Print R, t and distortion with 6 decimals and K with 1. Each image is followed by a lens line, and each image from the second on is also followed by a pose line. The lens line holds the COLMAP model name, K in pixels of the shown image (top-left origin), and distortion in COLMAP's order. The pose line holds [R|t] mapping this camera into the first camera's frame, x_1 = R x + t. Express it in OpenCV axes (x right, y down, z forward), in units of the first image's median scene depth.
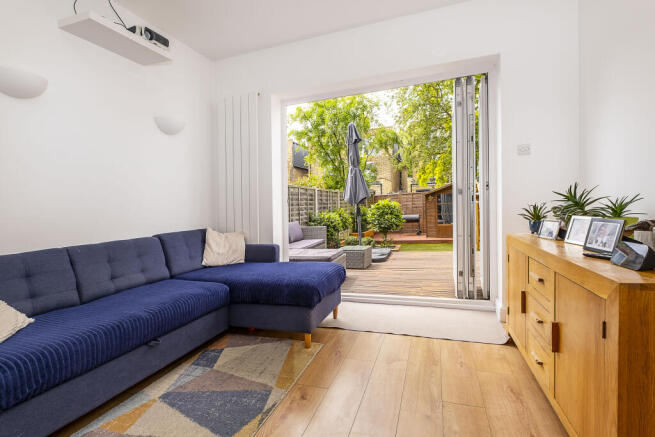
lens RADIAL K [[302.5, 0, 327.8], [0, 302.5, 203.6], [0, 0, 1]] dist [0.000700, 0.000077]
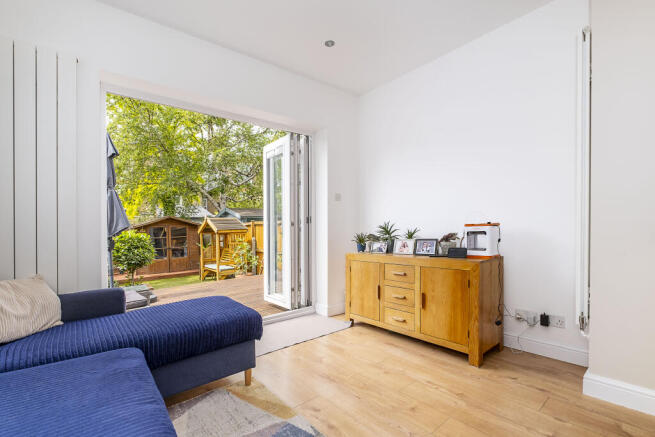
lens RADIAL K [[299.6, 0, 327.6], [0, 299.6, 231.3], [0, 0, 1]] dist [0.001193, 0.000052]
pose [[0.528431, 0.020356, 0.848732, -0.630012], [0.002091, 0.999678, -0.025278, 0.027223], [-0.848974, 0.015132, 0.528218, 0.263731]]
